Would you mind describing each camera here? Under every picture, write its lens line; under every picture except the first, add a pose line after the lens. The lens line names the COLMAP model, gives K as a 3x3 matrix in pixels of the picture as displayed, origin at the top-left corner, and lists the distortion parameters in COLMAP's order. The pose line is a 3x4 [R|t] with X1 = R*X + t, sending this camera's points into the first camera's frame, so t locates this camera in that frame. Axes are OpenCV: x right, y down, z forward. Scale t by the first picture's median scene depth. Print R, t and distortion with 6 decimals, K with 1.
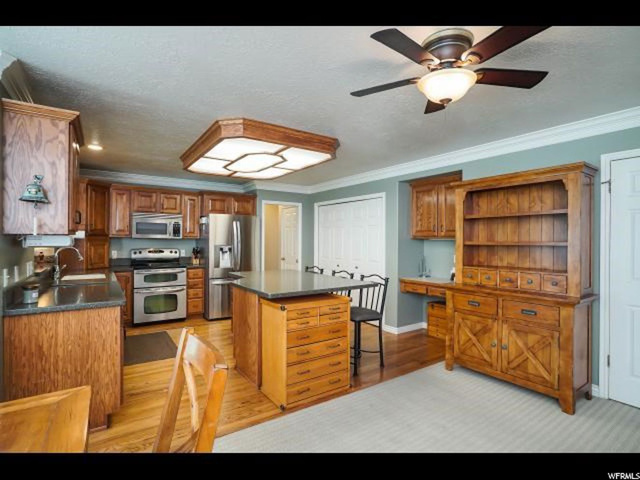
lens RADIAL K [[322.9, 0, 320.0], [0, 322.9, 240.0], [0, 0, 1]] dist [-0.022140, 0.000550]
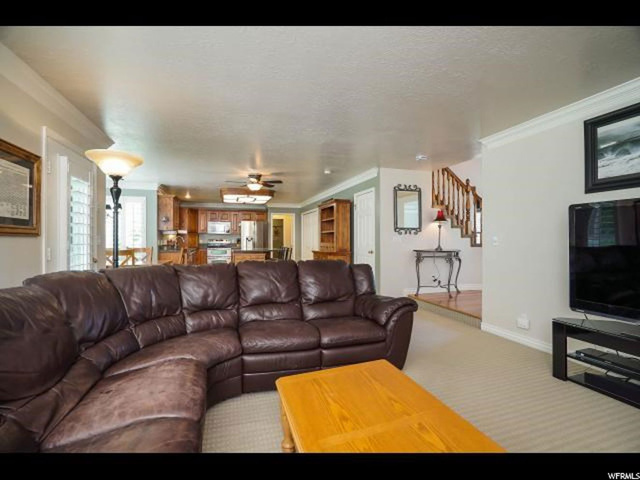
lens RADIAL K [[301.5, 0, 320.0], [0, 301.5, 240.0], [0, 0, 1]] dist [-0.056905, 0.014684]
pose [[0.959125, -0.005943, -0.282922, 0.714921], [0.005936, 0.999982, -0.000882, 0.043857], [0.282922, -0.000833, 0.959143, -0.718237]]
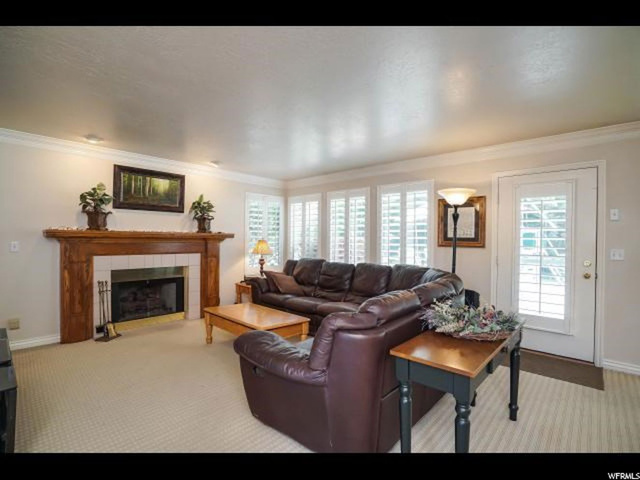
lens RADIAL K [[301.5, 0, 320.0], [0, 301.5, 240.0], [0, 0, 1]] dist [-0.056905, 0.014684]
pose [[-0.972669, -0.013268, -0.231817, 0.714370], [-0.014244, 0.999895, 0.002538, 0.018721], [0.231759, 0.005771, -0.972756, 0.248485]]
